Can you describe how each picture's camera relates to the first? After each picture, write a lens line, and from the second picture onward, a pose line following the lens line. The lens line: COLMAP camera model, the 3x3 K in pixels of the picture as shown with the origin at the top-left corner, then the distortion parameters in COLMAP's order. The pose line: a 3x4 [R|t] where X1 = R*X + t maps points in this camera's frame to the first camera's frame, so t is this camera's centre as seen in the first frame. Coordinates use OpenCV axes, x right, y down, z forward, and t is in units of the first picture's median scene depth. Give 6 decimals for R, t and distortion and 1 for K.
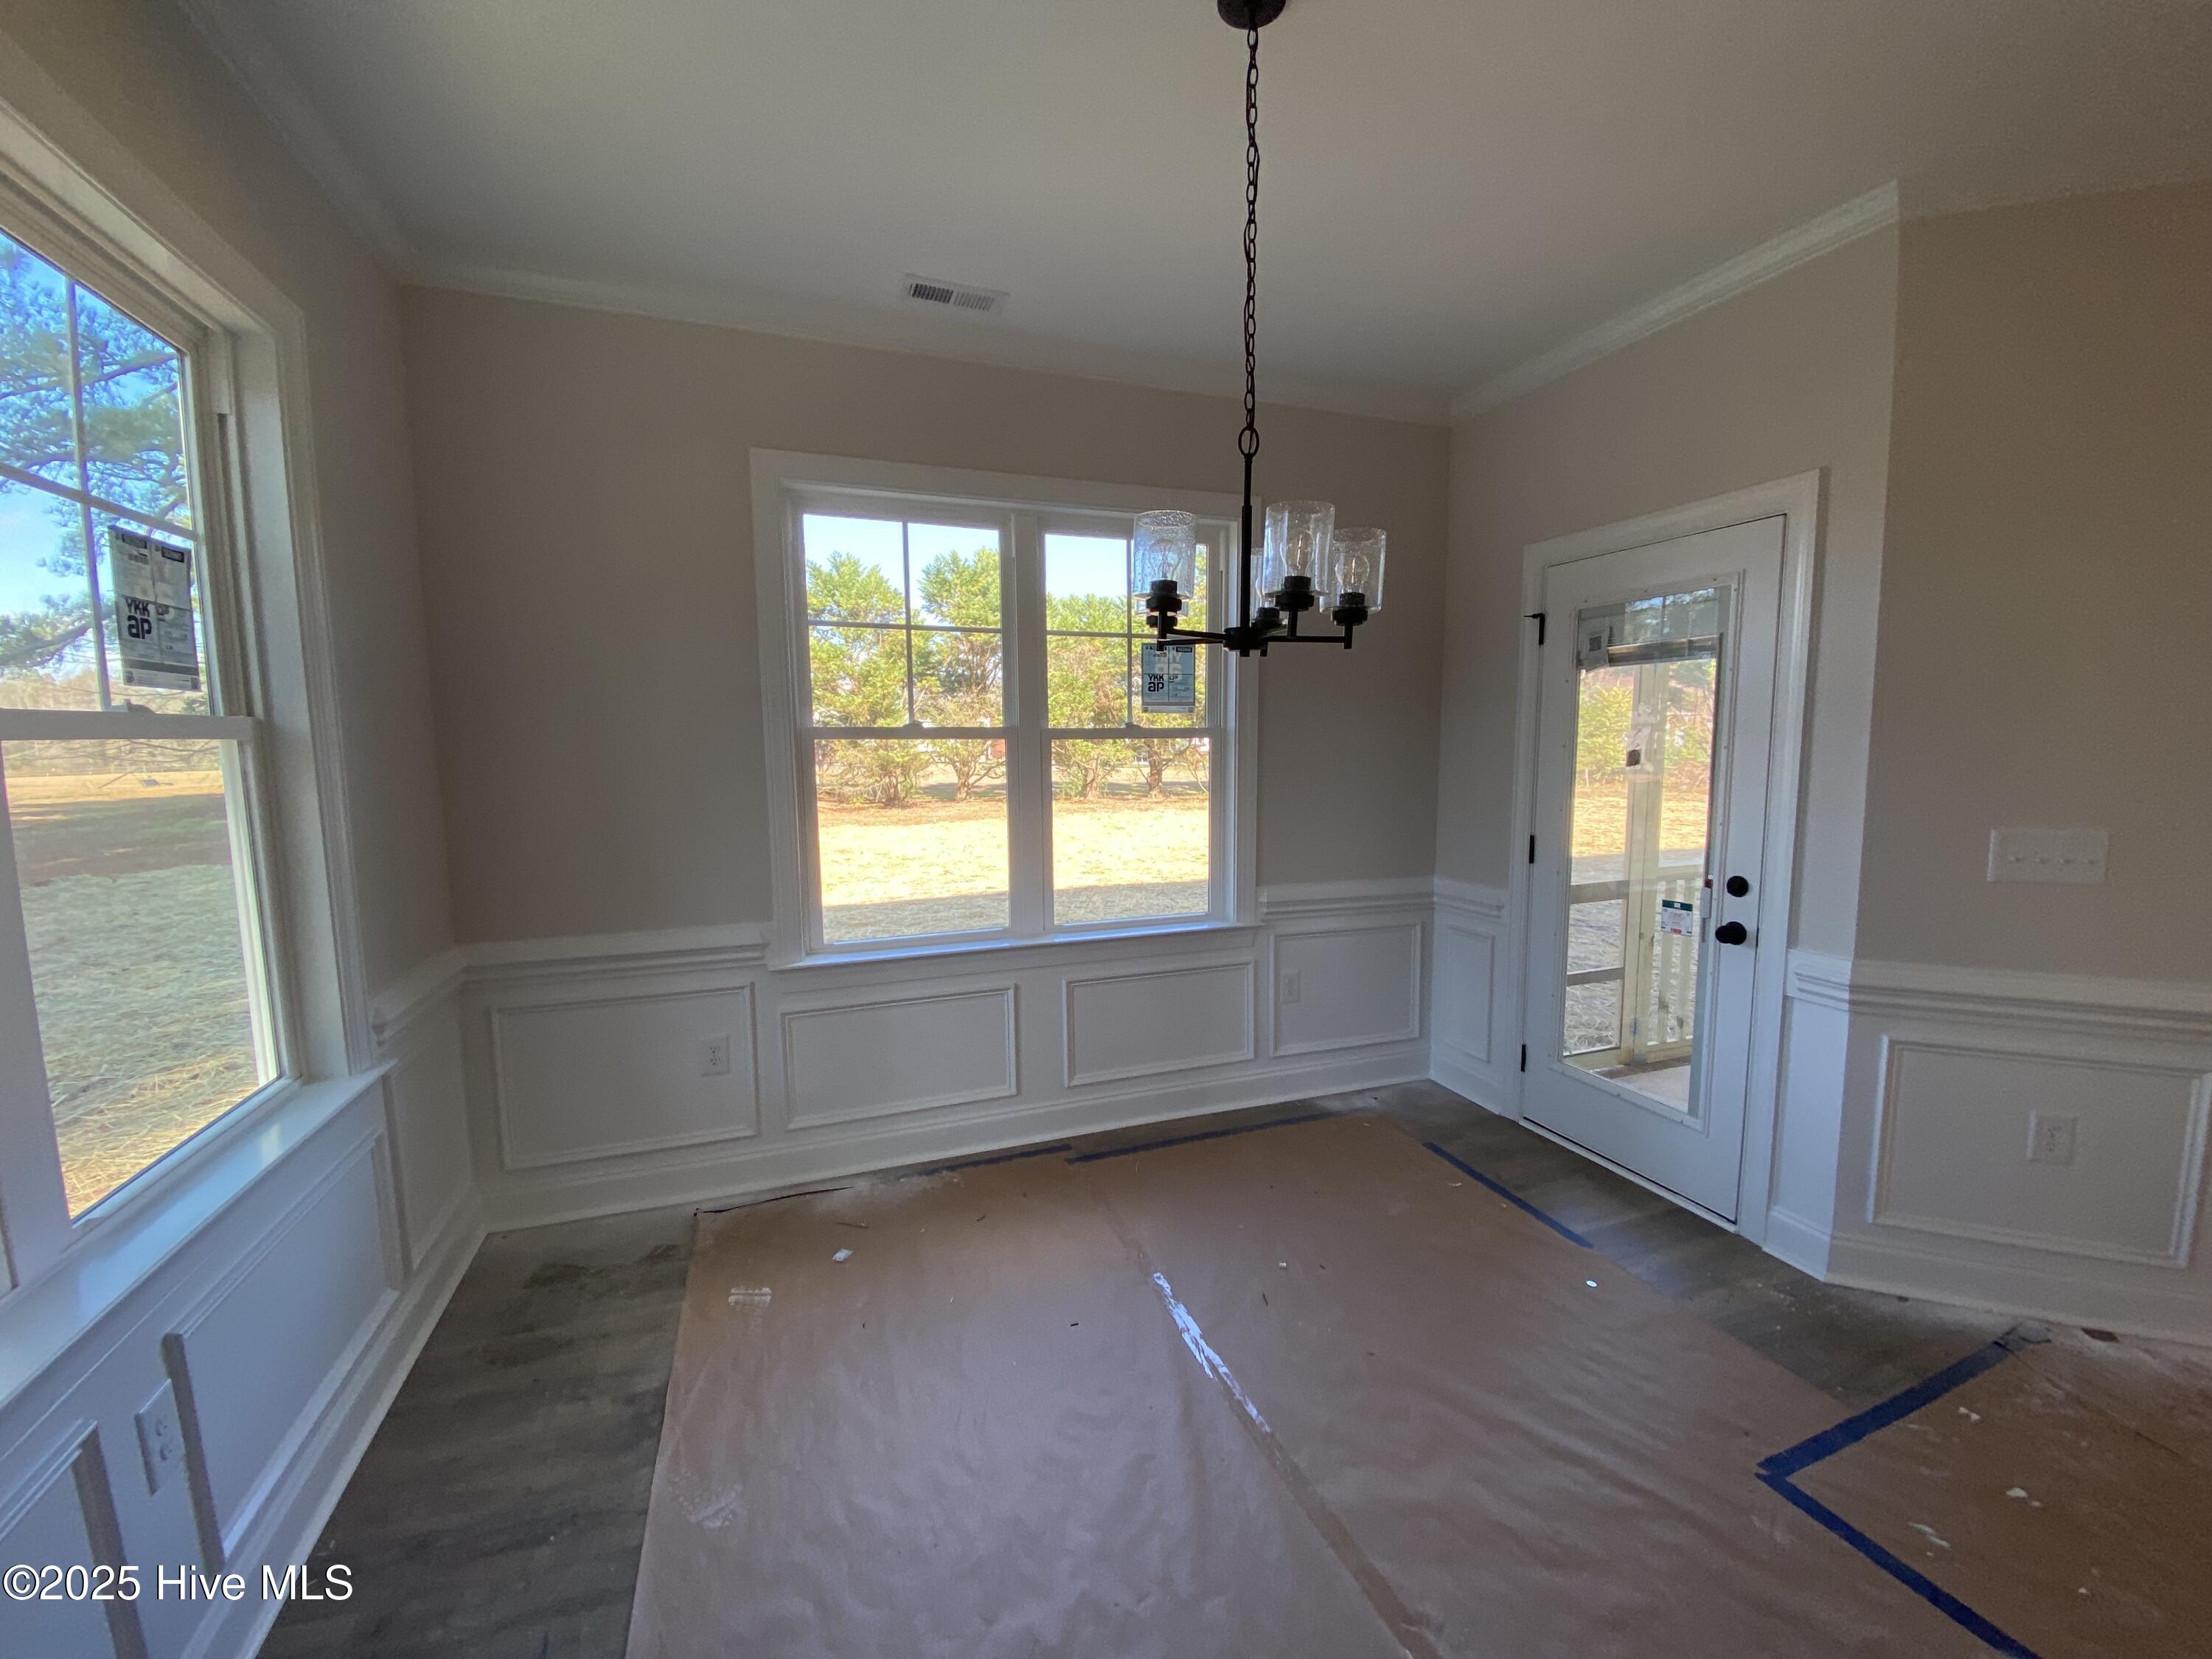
lens RADIAL K [[889.7, 0, 1103.5], [0, 889.7, 834.0], [0, 0, 1]] dist [-0.001286, -0.007744]
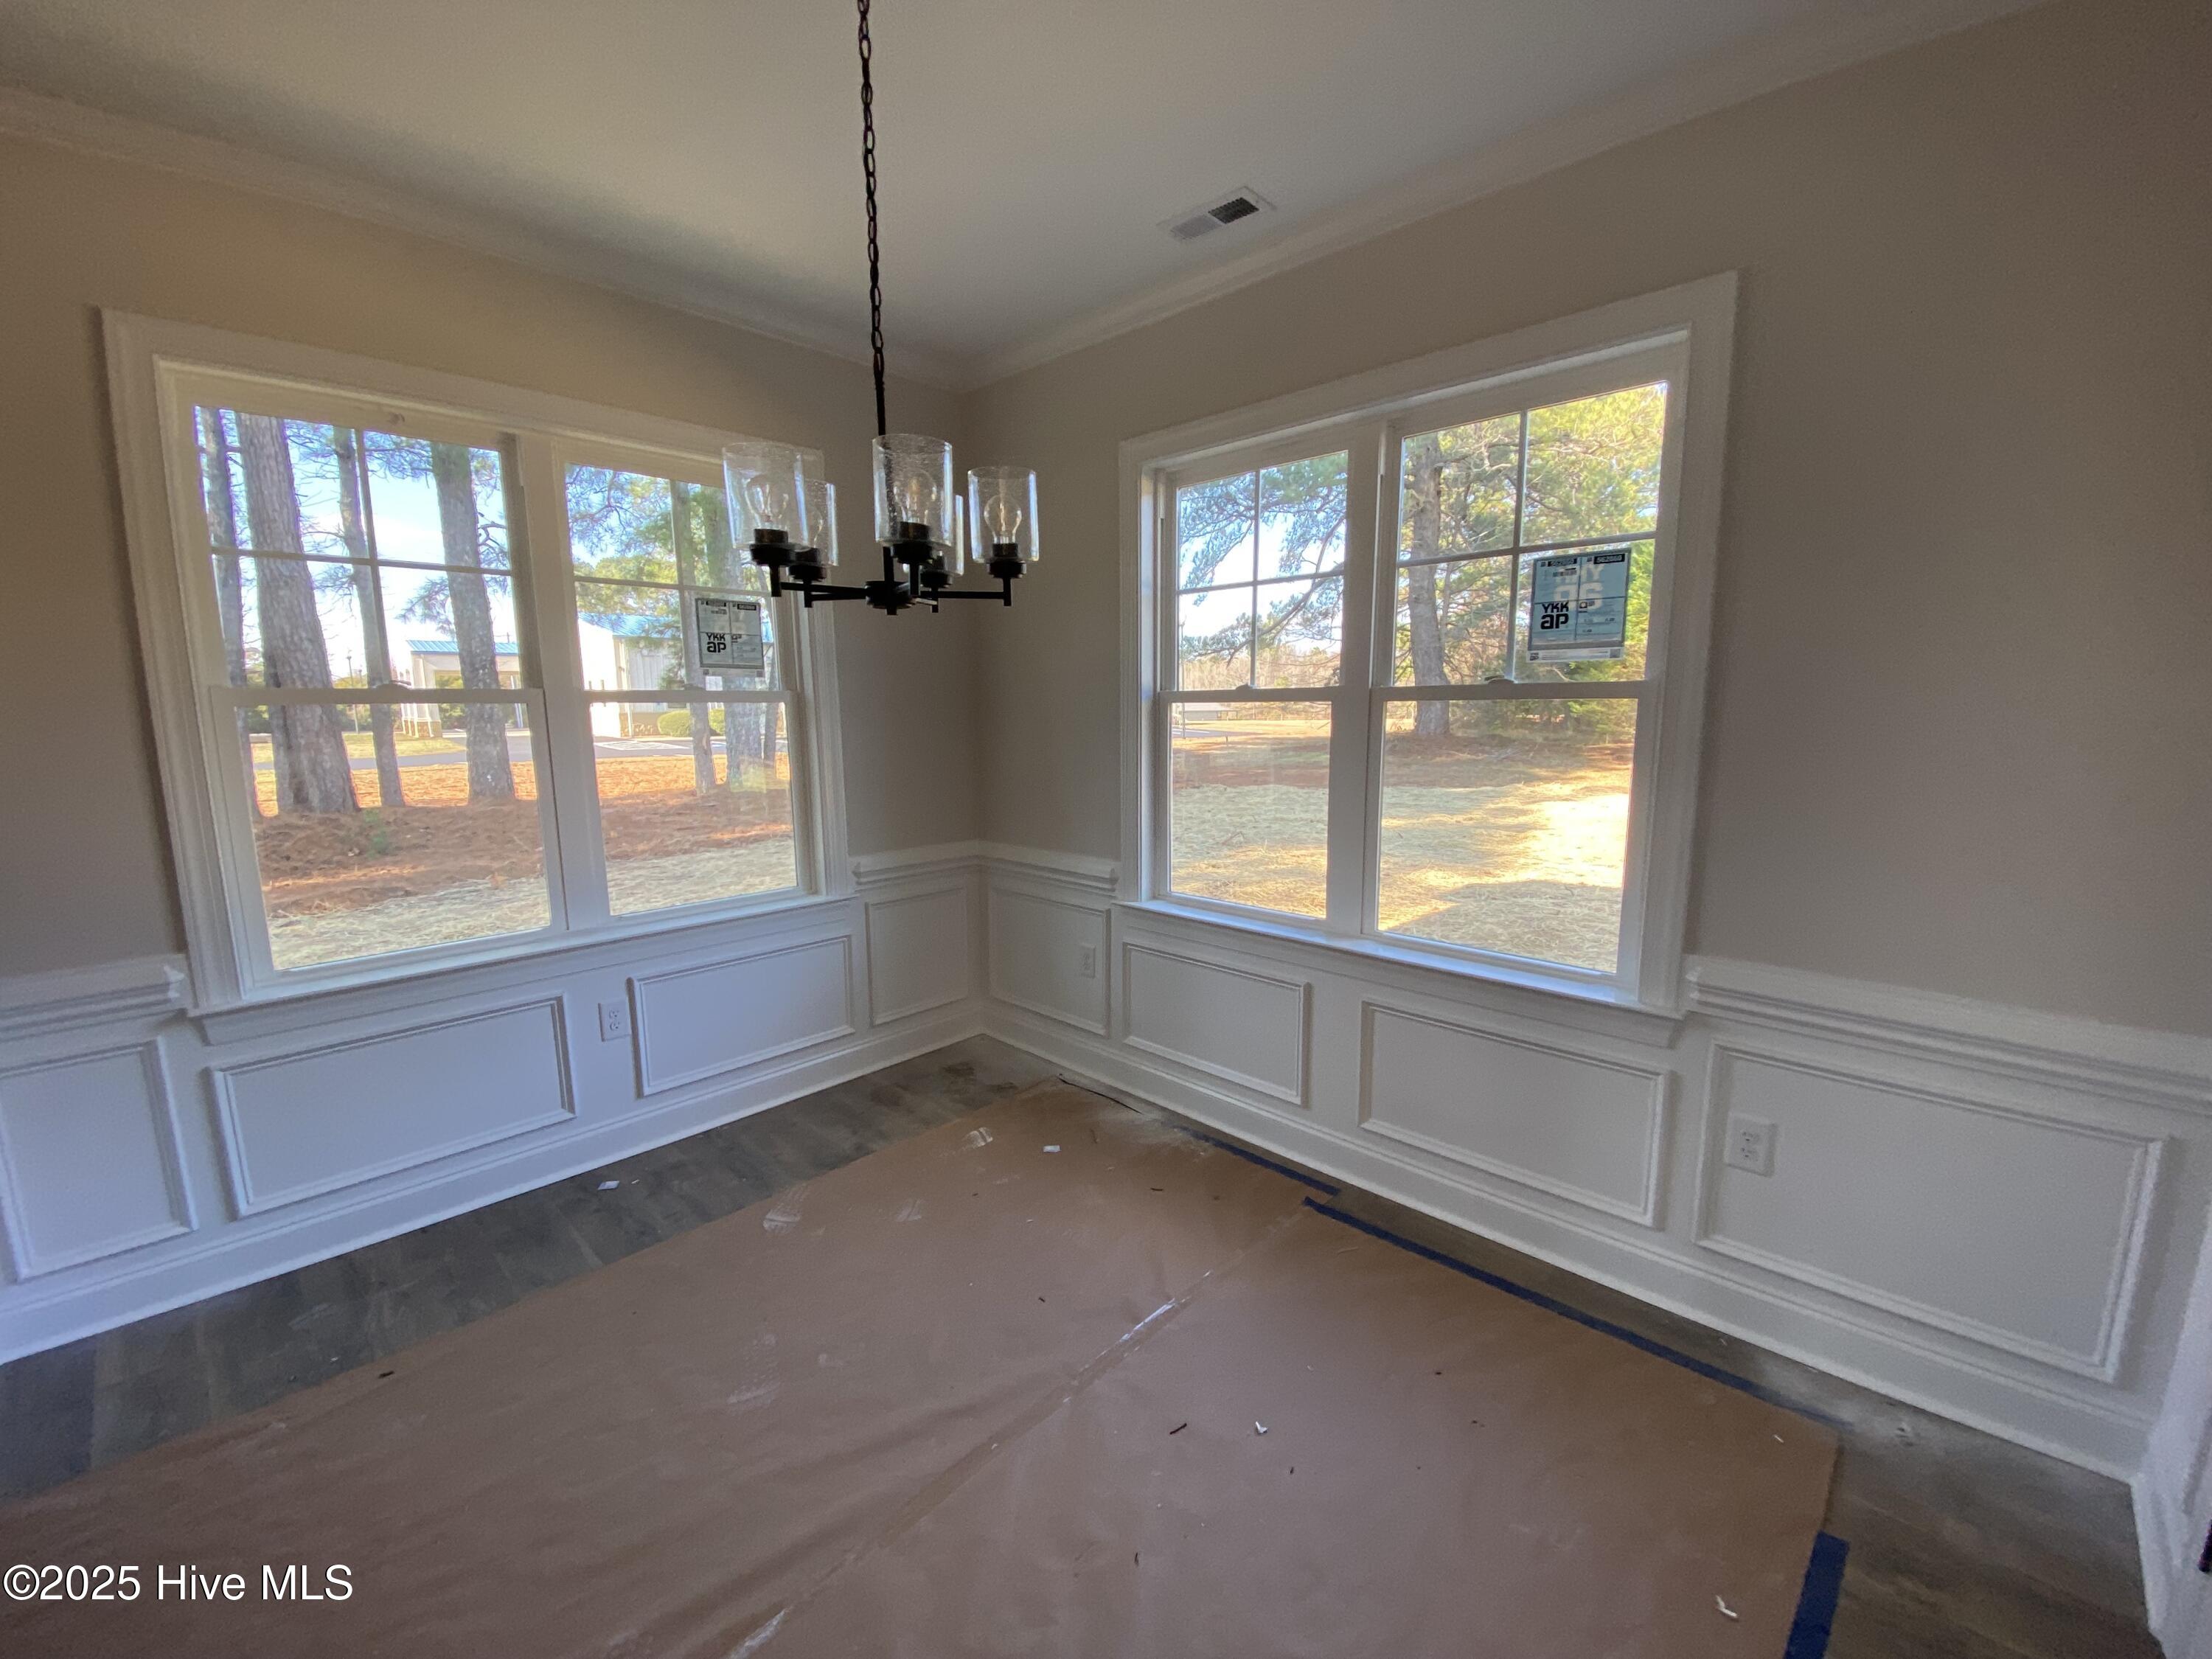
lens RADIAL K [[889.7, 0, 1107.6], [0, 889.7, 820.7], [0, 0, 1]] dist [-0.001286, -0.007744]
pose [[0.456786, 0.133165, -0.879553, 0.605350], [-0.094408, 0.990405, 0.100919, -0.066002], [0.884553, 0.036939, 0.464976, 0.435921]]
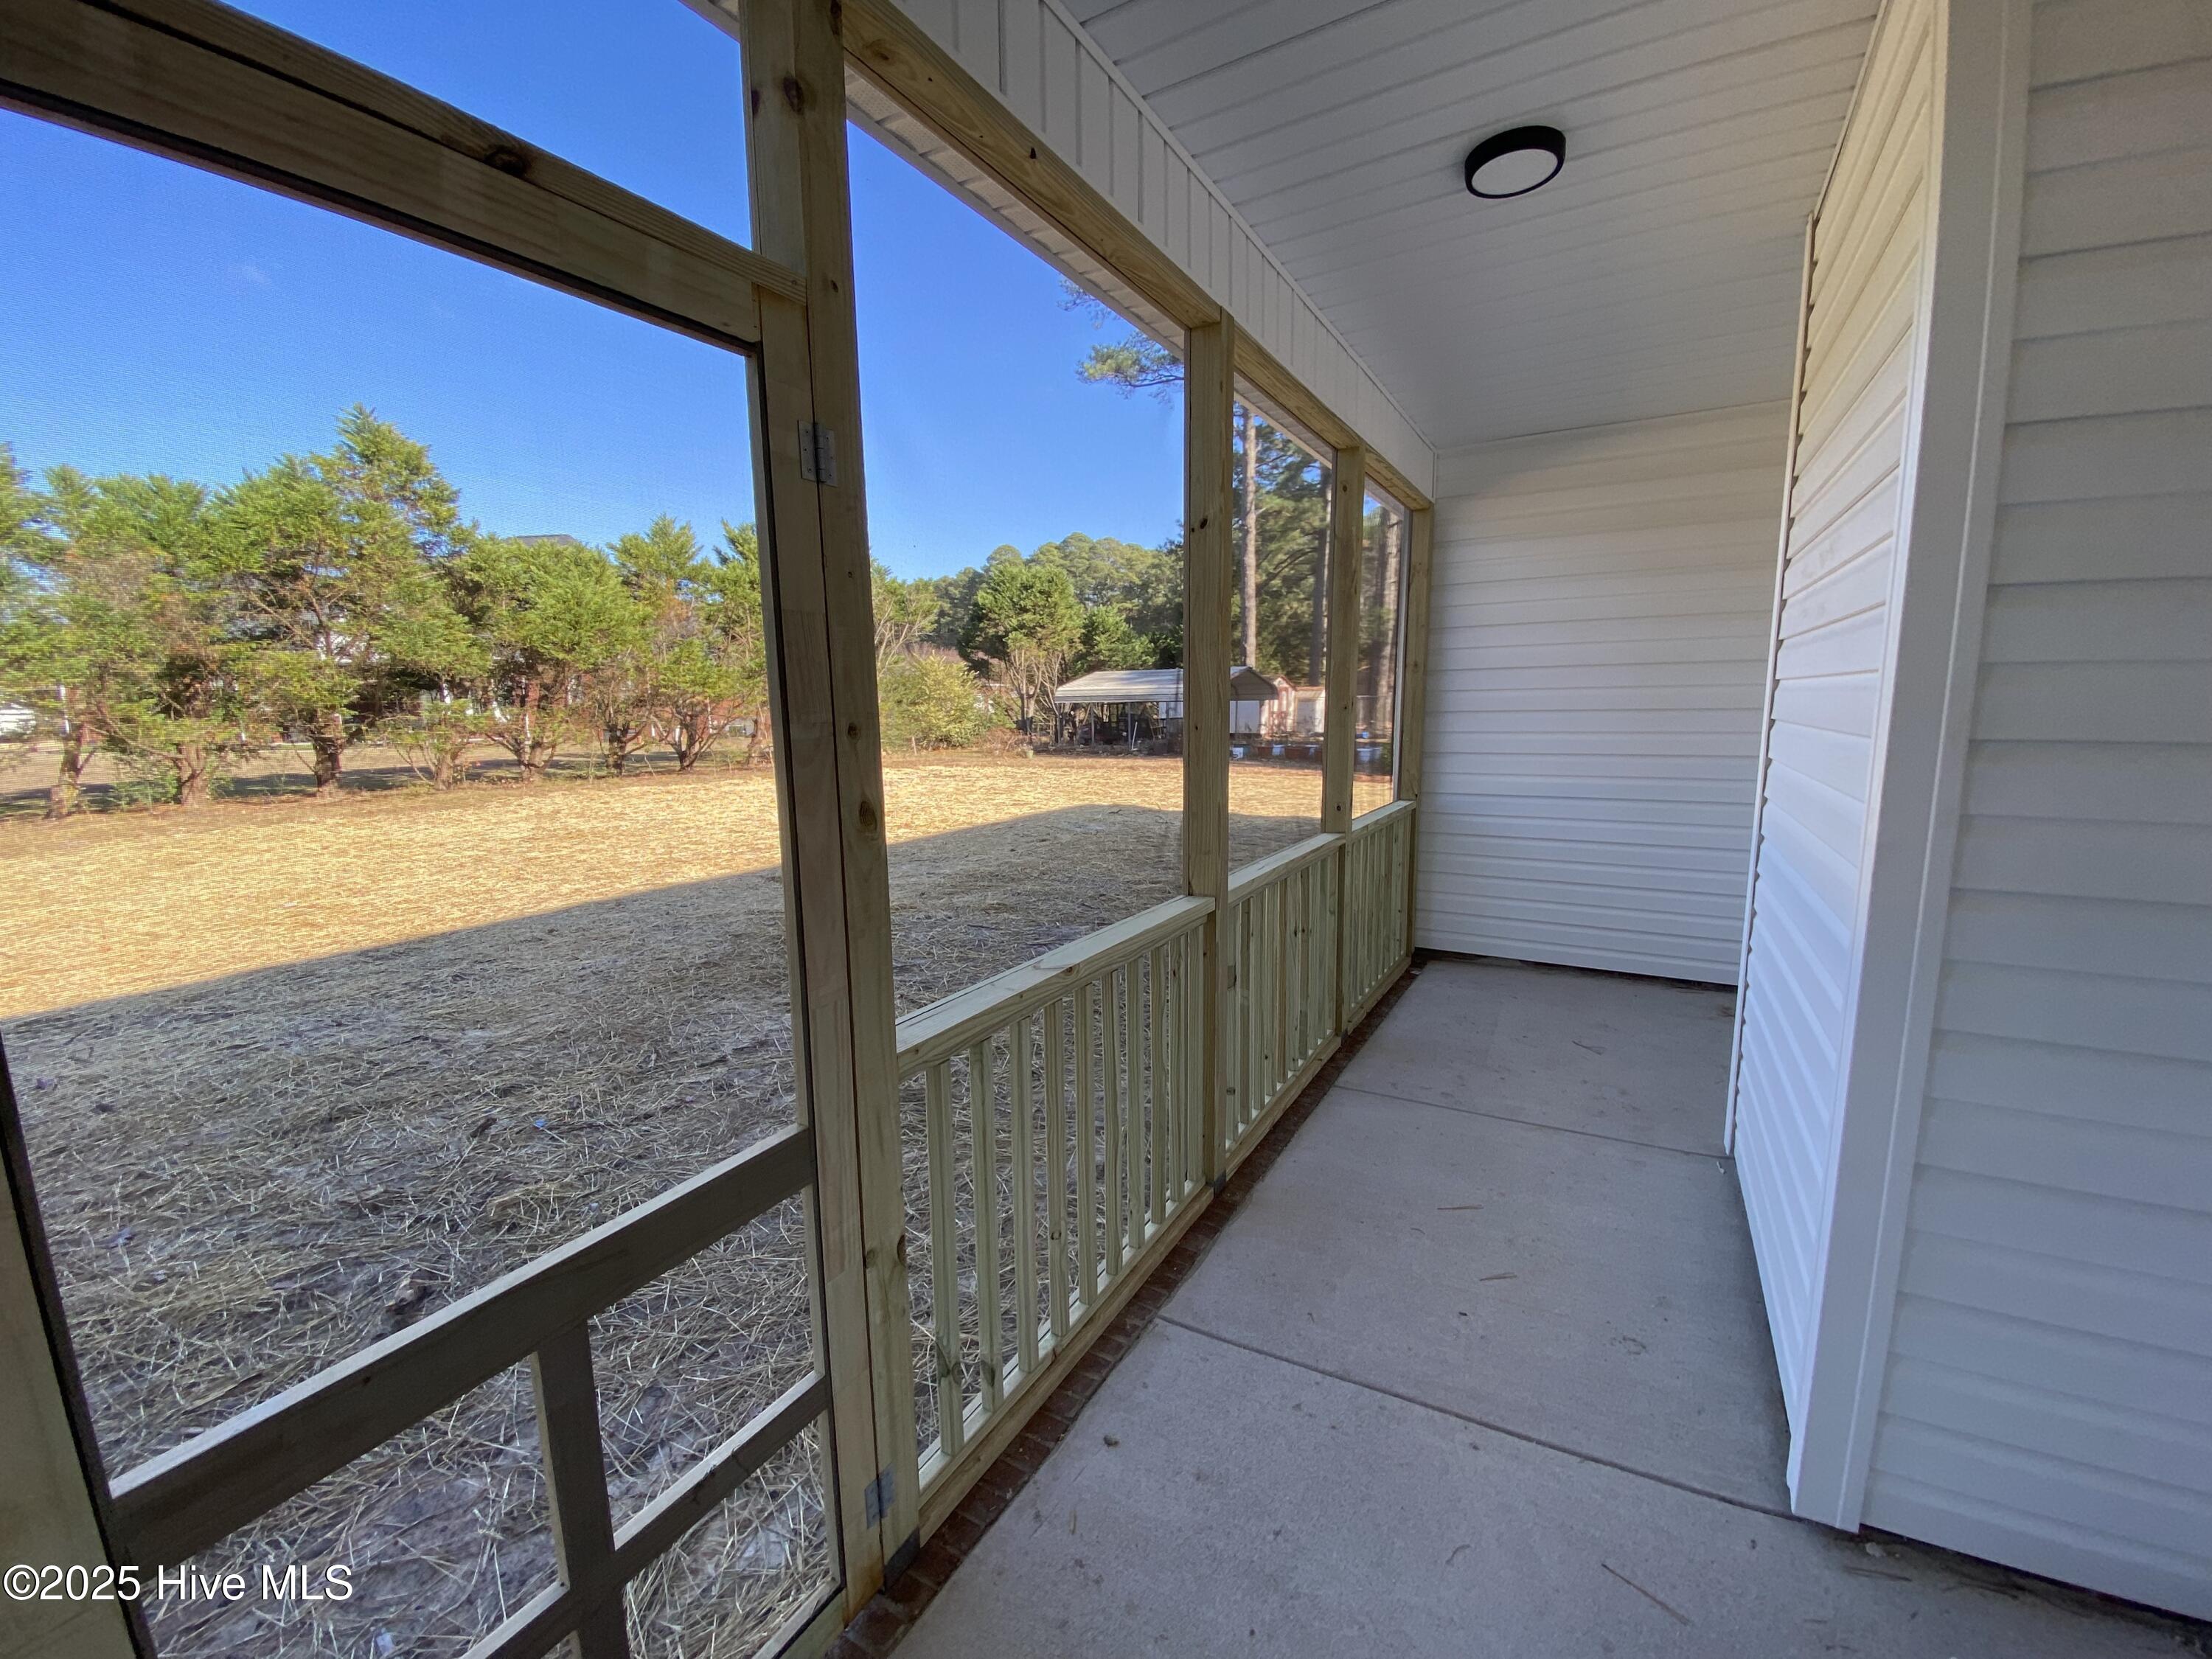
lens RADIAL K [[889.7, 0, 1115.4], [0, 889.7, 829.1], [0, 0, 1]] dist [-0.001286, -0.007744]
pose [[0.759115, -0.088322, 0.644937, 0.061560], [0.068357, 0.996091, 0.055952, -0.010054], [-0.647358, 0.001612, 0.762185, 0.087542]]
